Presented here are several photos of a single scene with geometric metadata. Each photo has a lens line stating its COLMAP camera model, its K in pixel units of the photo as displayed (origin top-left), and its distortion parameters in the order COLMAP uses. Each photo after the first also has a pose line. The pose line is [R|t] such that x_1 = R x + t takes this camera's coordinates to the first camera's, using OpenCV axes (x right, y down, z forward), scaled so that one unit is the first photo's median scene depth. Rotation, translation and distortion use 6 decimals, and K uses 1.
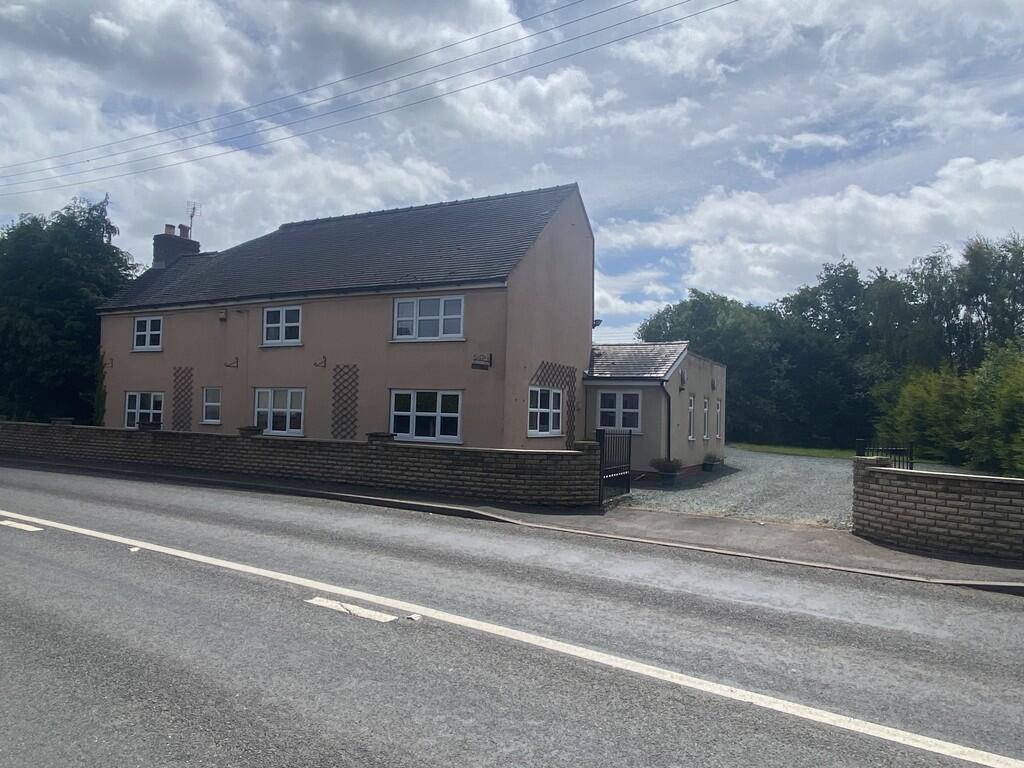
lens RADIAL K [[689.0, 0, 513.3], [0, 689.0, 388.1], [0, 0, 1]] dist [-0.002958, -0.001825]
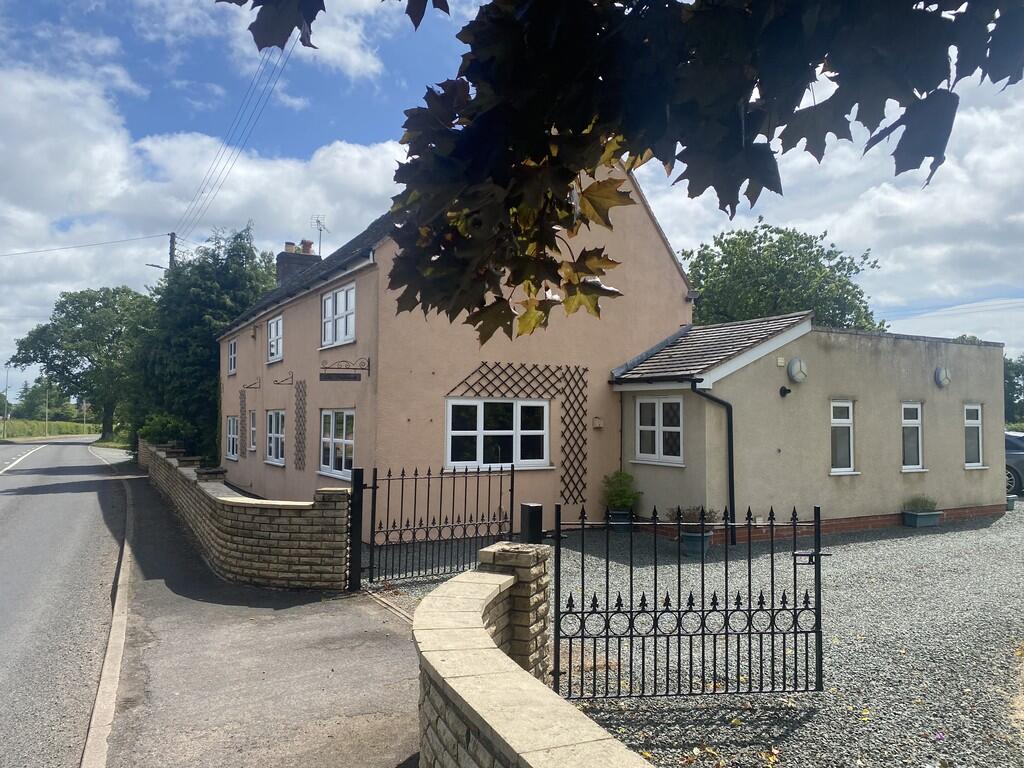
lens RADIAL K [[761.4, 0, 510.0], [0, 761.4, 379.6], [0, 0, 1]] dist [0.010473, 0.002295]
pose [[0.847298, -0.047721, -0.528970, 0.437916], [0.037451, 0.998844, -0.030122, 0.002558], [0.529796, 0.005712, 0.848106, 0.335448]]
